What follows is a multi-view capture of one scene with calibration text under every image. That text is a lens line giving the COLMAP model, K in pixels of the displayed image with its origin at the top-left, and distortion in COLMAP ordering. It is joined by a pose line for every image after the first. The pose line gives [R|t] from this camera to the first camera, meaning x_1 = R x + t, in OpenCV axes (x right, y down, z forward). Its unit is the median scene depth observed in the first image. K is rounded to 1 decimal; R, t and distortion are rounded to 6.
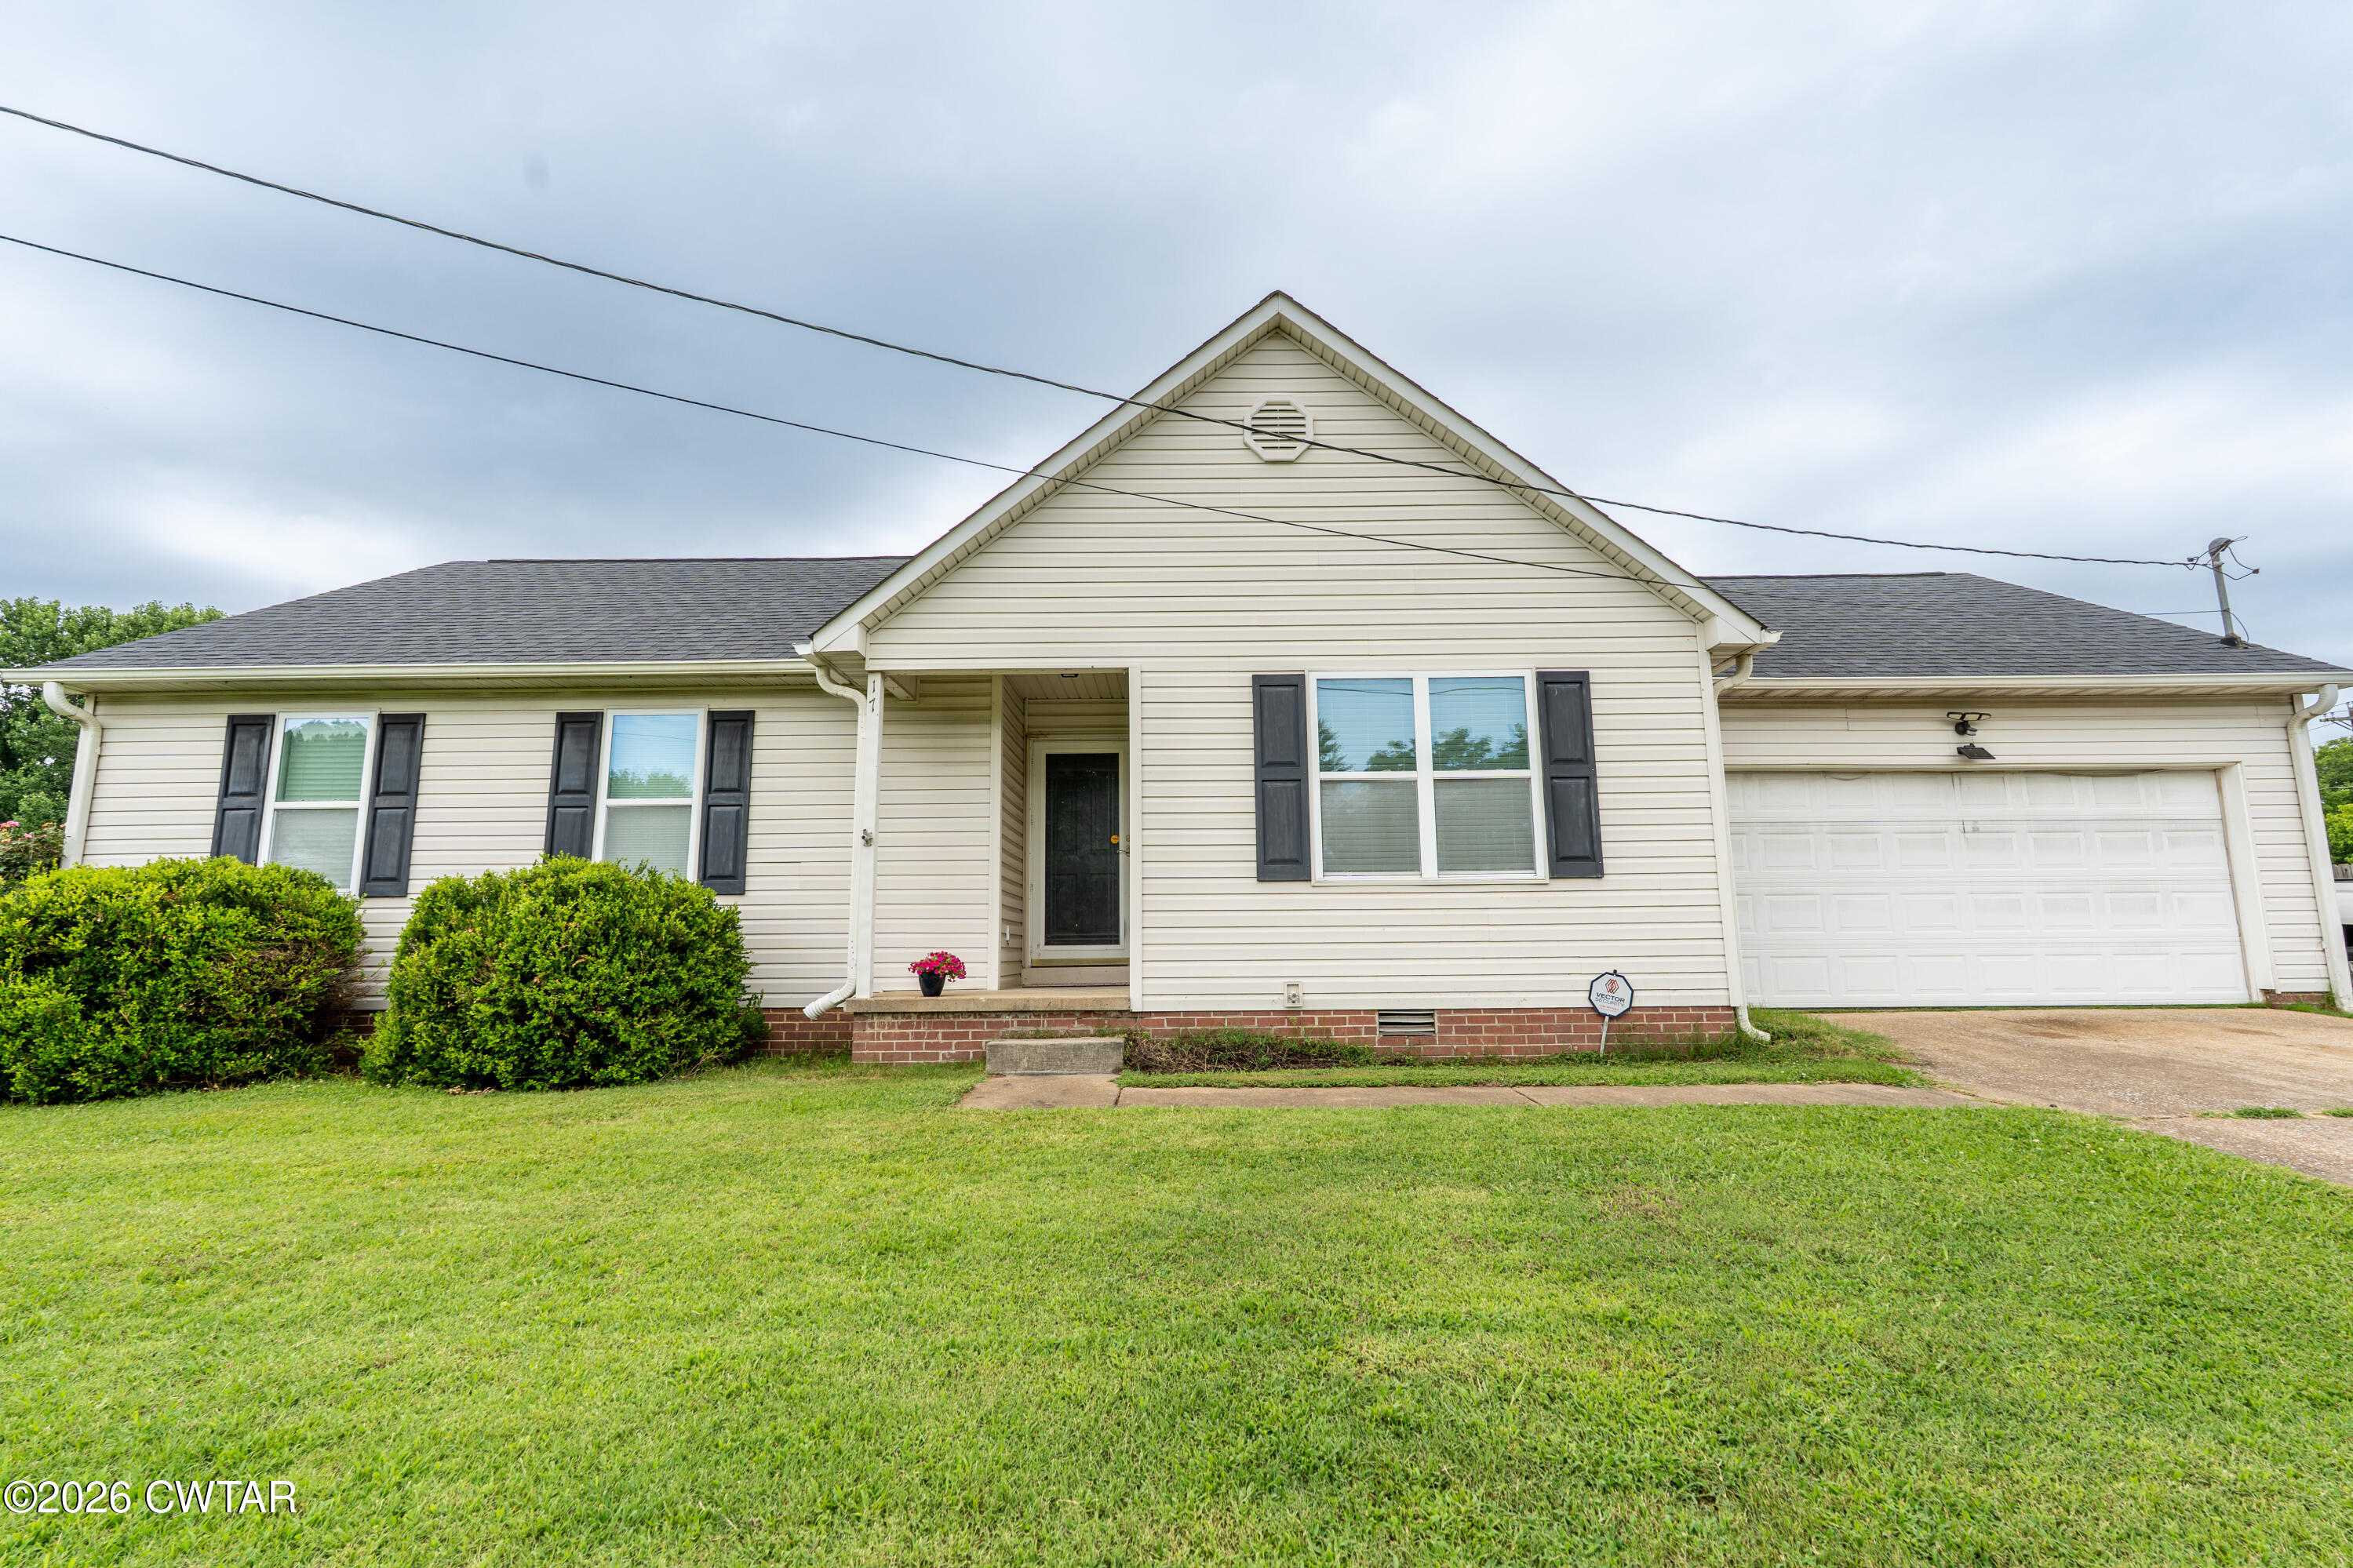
lens RADIAL K [[1034.5, 0, 1176.5], [0, 1034.5, 784.0], [0, 0, 1]] dist [-0.003168, 0.000280]
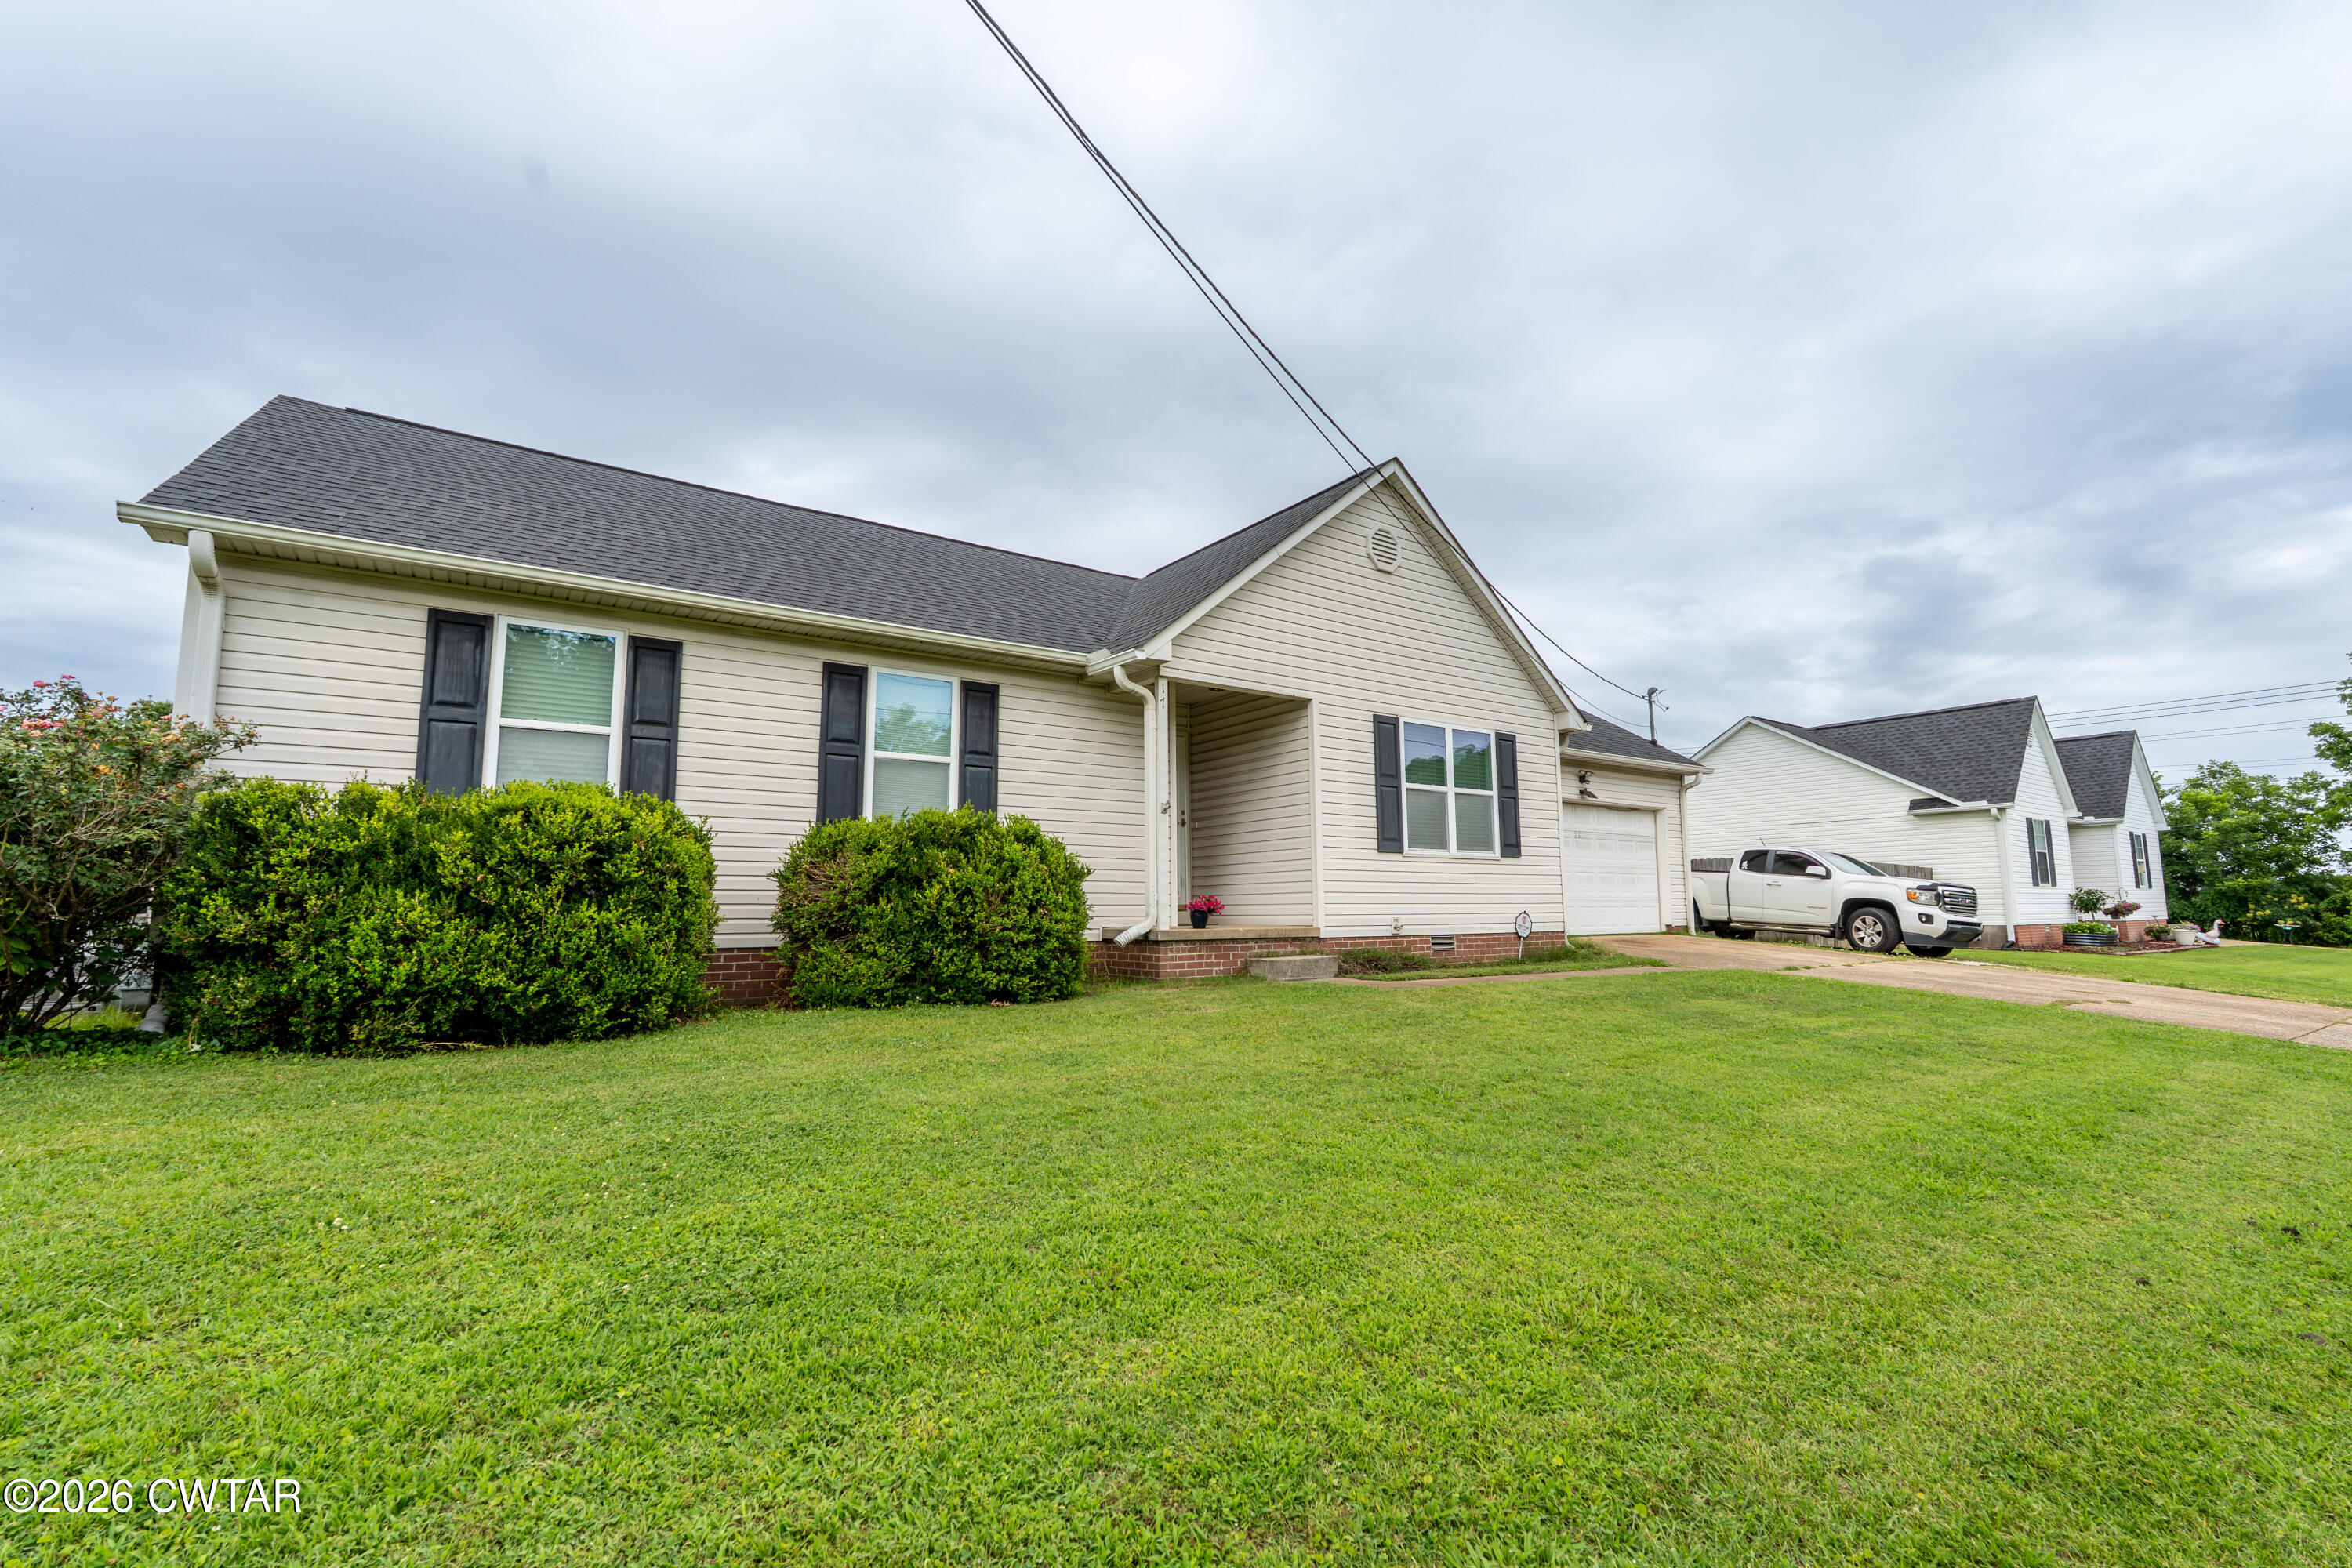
lens RADIAL K [[1034.2, 0, 1176.0], [0, 1034.2, 784.0], [0, 0, 1]] dist [-0.003168, 0.000280]
pose [[0.812822, 0.076059, 0.577525, -0.985626], [-0.094730, 0.995501, 0.002219, 0.018528], [-0.574758, -0.056513, 0.816370, -0.058978]]
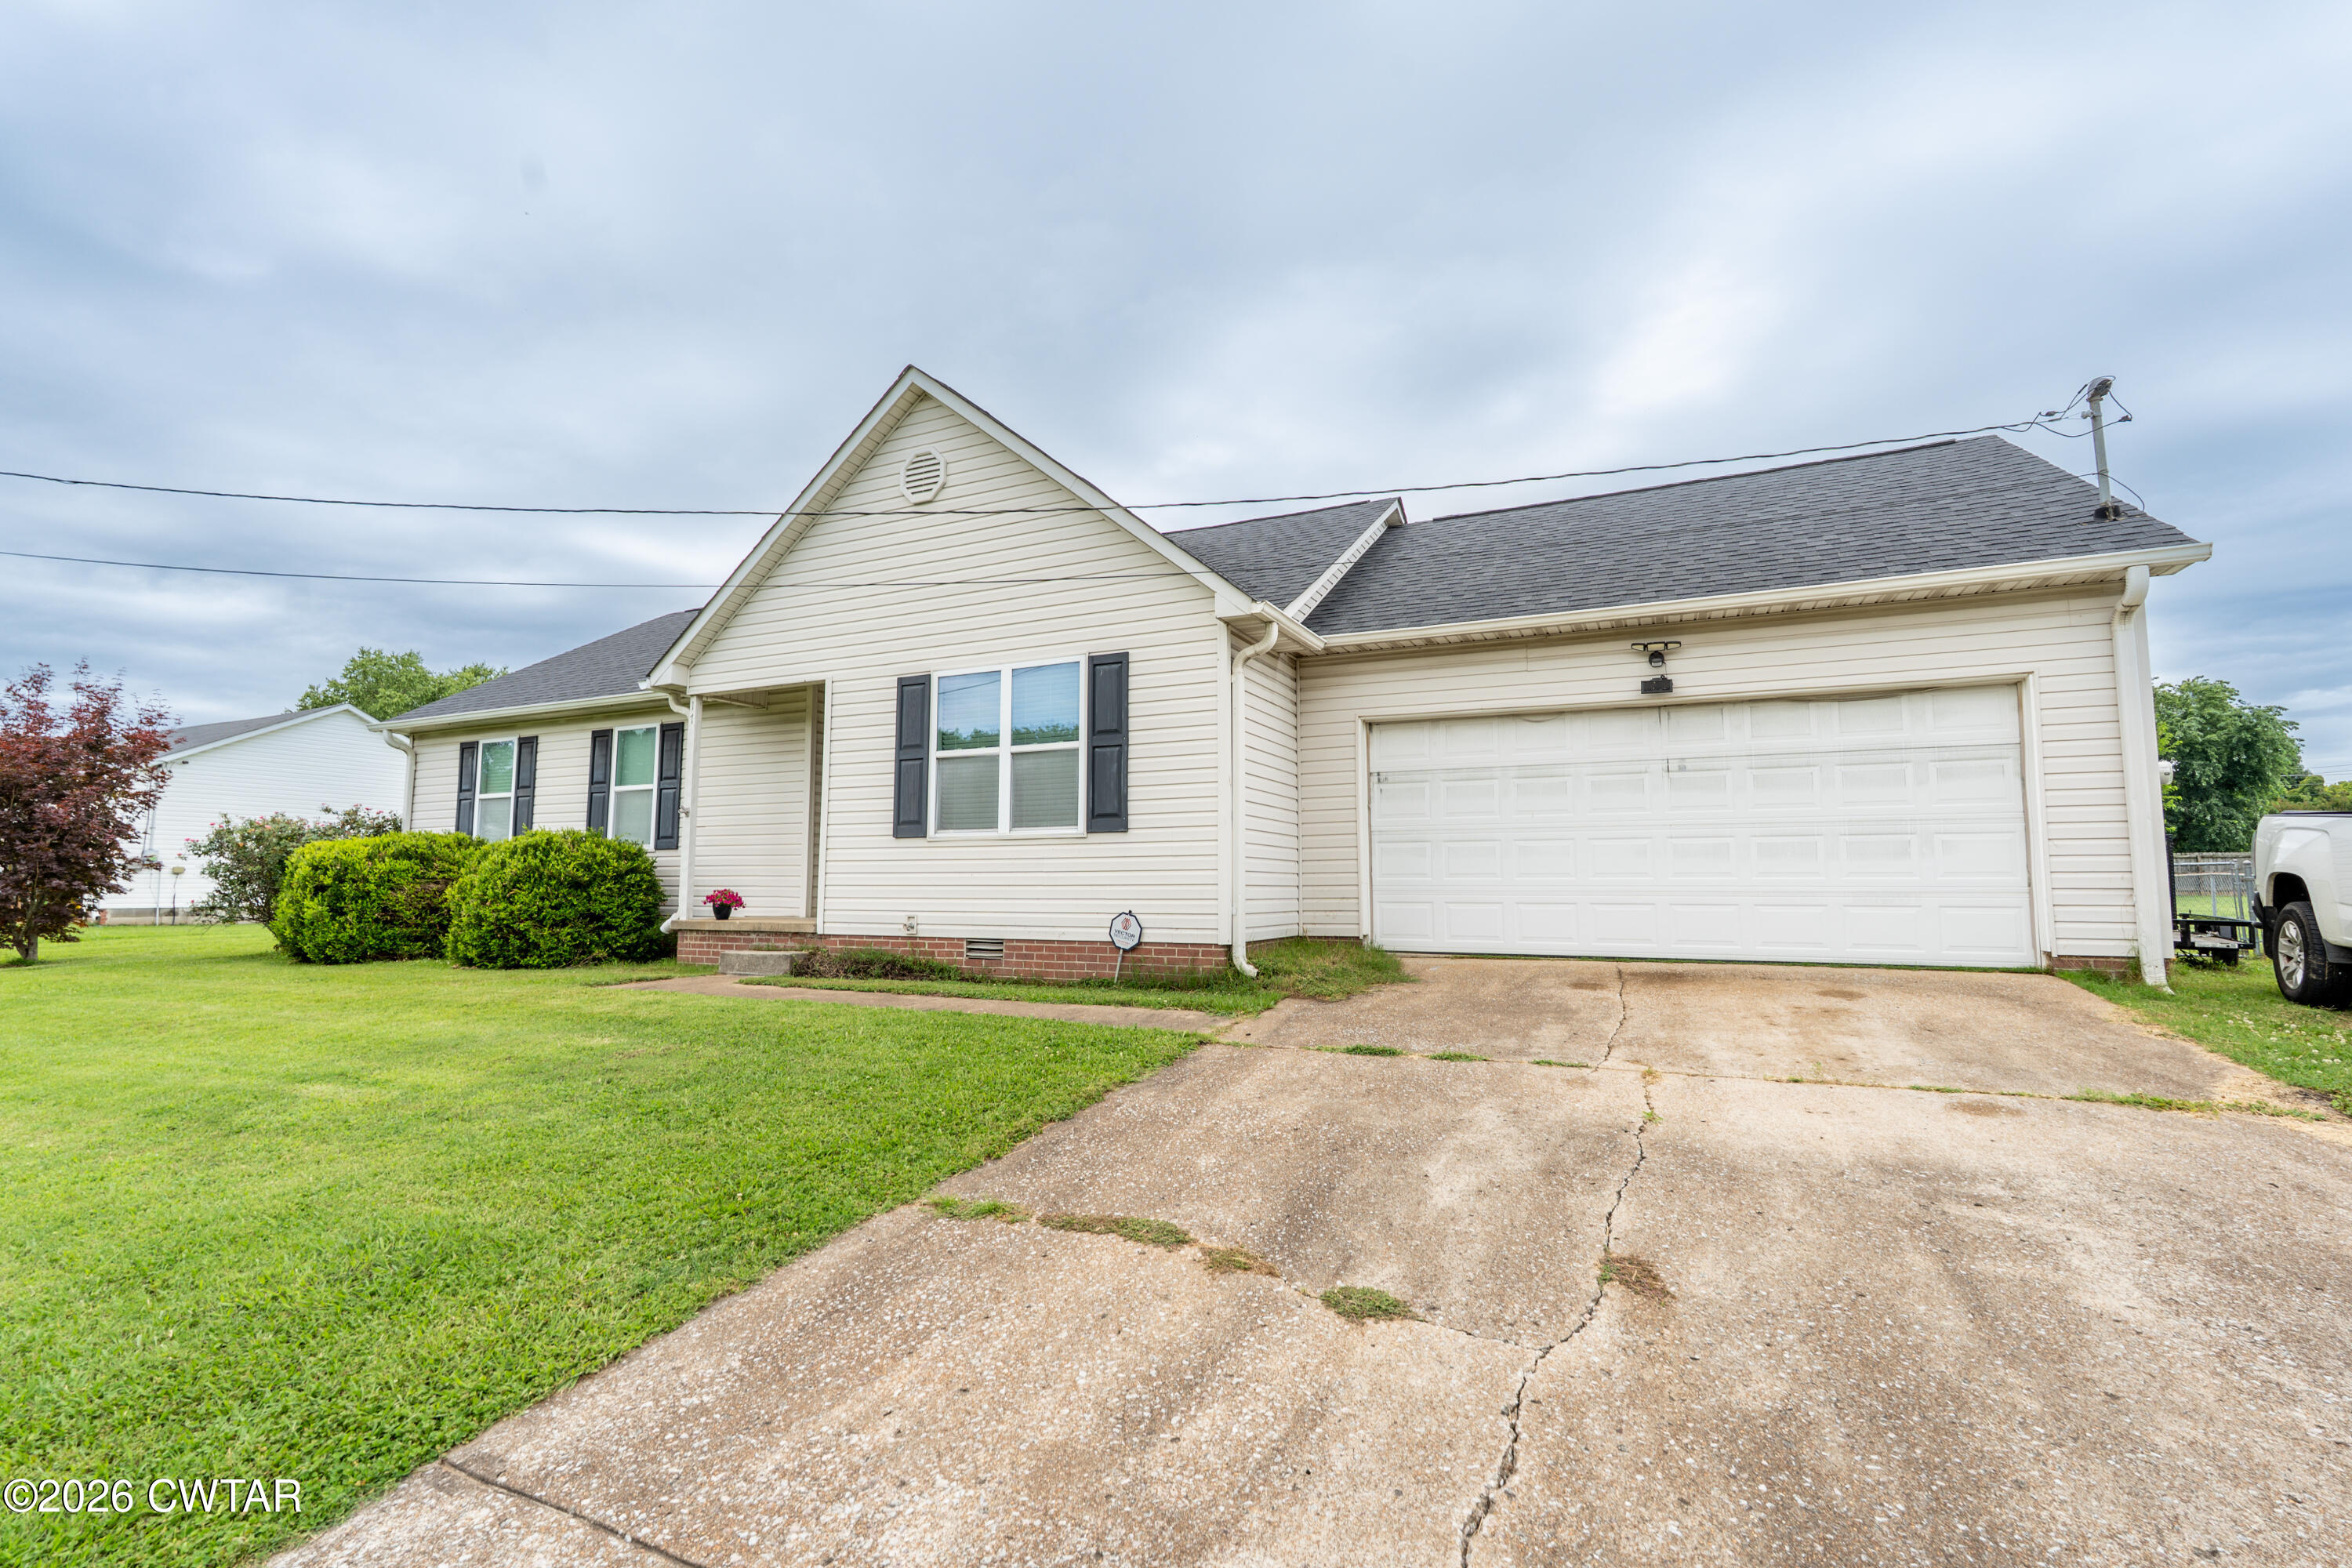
lens RADIAL K [[1034.2, 0, 1176.0], [0, 1034.2, 784.0], [0, 0, 1]] dist [-0.003168, 0.000280]
pose [[0.905665, -0.033040, -0.422705, 0.897570], [0.058253, 0.997201, 0.046863, -0.013247], [0.419973, -0.067066, 0.905055, -0.024518]]
